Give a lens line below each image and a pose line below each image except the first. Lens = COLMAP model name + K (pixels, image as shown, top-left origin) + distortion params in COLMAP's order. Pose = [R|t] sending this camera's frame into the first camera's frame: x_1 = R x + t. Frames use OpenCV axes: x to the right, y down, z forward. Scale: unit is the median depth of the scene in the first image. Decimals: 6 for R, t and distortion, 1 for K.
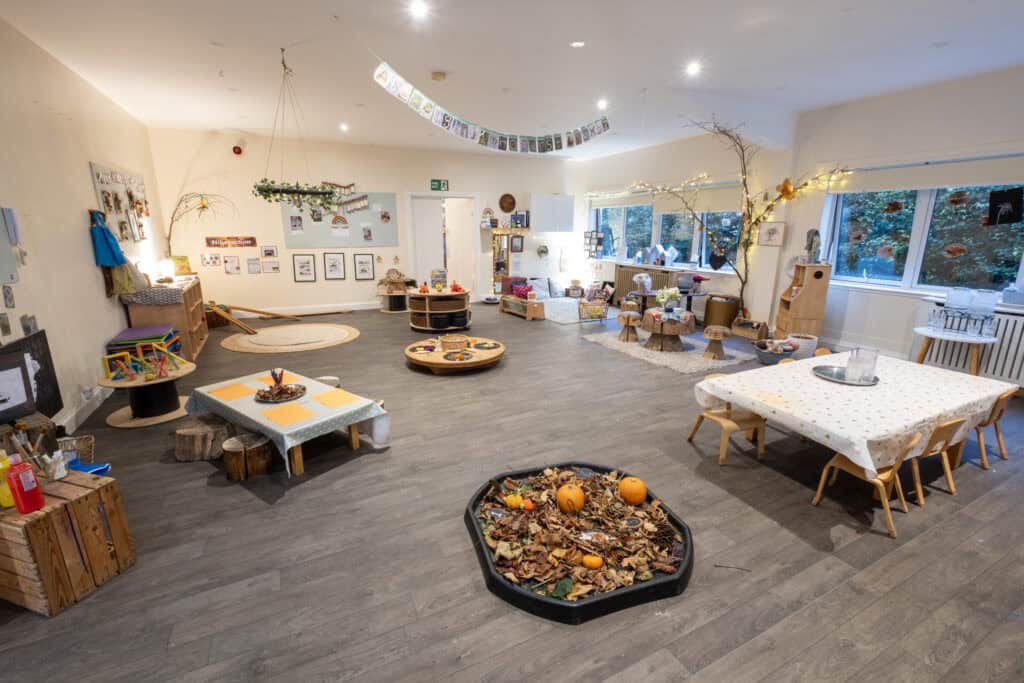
lens RADIAL K [[444.9, 0, 510.8], [0, 444.9, 337.4], [0, 0, 1]] dist [0.009697, -0.007285]
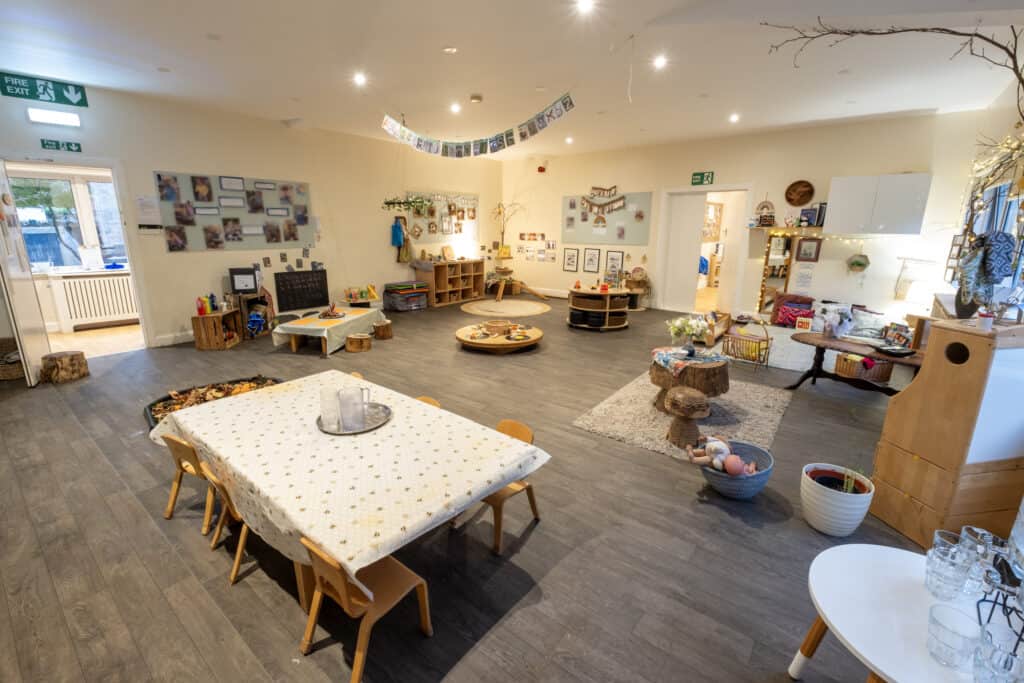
lens RADIAL K [[444.9, 0, 510.8], [0, 444.9, 337.4], [0, 0, 1]] dist [0.009697, -0.007285]
pose [[0.417795, 0.220709, -0.881325, 0.578107], [-0.221344, 0.965543, 0.136871, -0.081217], [0.881166, 0.137892, 0.452252, 0.335892]]
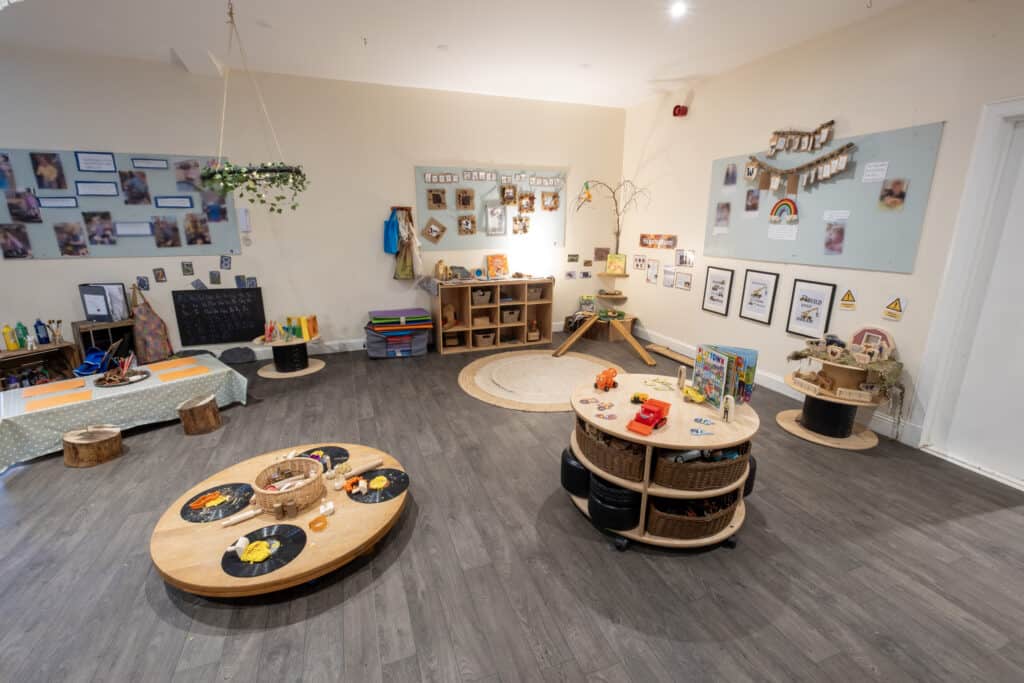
lens RADIAL K [[444.9, 0, 510.8], [0, 444.9, 337.4], [0, 0, 1]] dist [0.009697, -0.007285]
pose [[-0.110943, 0.250038, -0.961859, 0.153275], [-0.239324, 0.932631, 0.270044, -0.190525], [0.964581, 0.260155, -0.043629, 0.771475]]
